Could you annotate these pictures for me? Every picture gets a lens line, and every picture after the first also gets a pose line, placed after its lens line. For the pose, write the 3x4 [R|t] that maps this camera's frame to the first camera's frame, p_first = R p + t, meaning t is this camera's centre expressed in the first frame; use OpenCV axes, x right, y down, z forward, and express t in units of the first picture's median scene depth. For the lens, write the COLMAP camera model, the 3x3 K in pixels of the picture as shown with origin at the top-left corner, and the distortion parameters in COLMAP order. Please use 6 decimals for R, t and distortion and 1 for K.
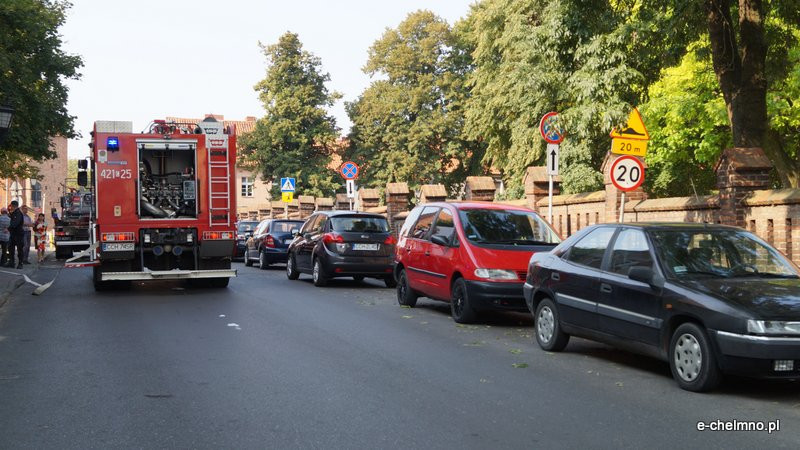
lens RADIAL K [[979.4, 0, 423.5], [0, 979.4, 226.5], [0, 0, 1]] dist [0.016406, -0.020494]
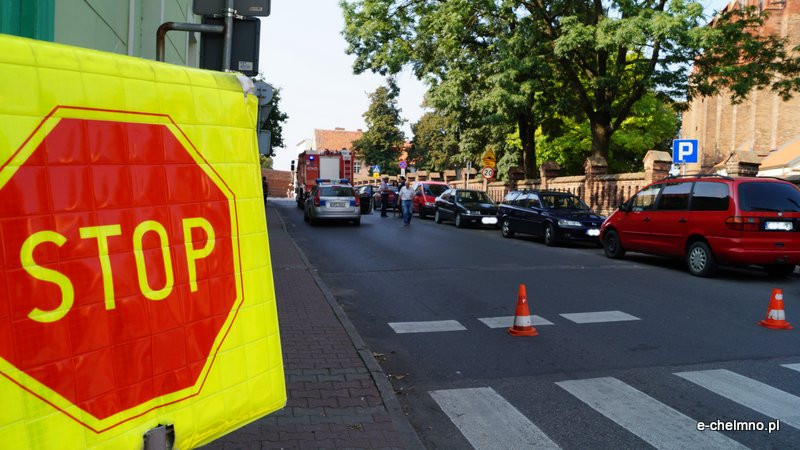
lens RADIAL K [[609.3, 0, 400.0], [0, 609.3, 225.0], [0, 0, 1]] dist [-0.004034, -0.002228]
pose [[0.993970, 0.032097, -0.104851, 0.030200], [-0.026364, 0.998104, 0.055618, 0.001241], [0.106437, -0.052519, 0.992931, -0.168937]]
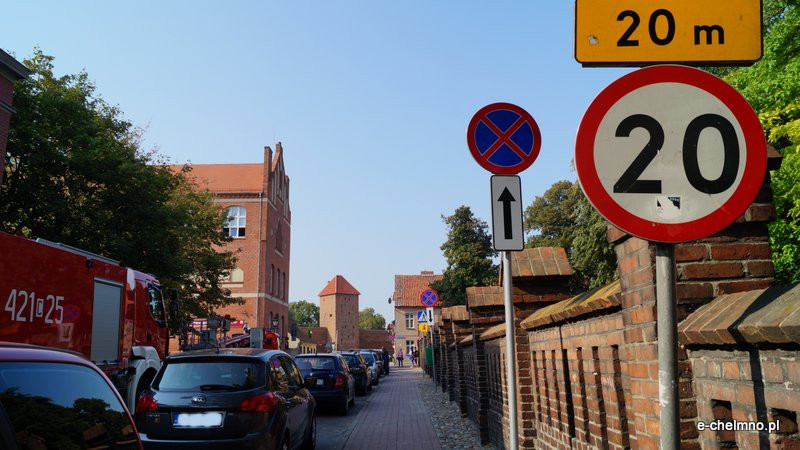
lens RADIAL K [[609.3, 0, 400.0], [0, 609.3, 225.0], [0, 0, 1]] dist [-0.004034, -0.002228]
pose [[0.947817, -0.089814, -0.305902, 0.040486], [0.028446, 0.979496, -0.199444, -0.003501], [0.317543, 0.180335, 0.930938, 0.182998]]
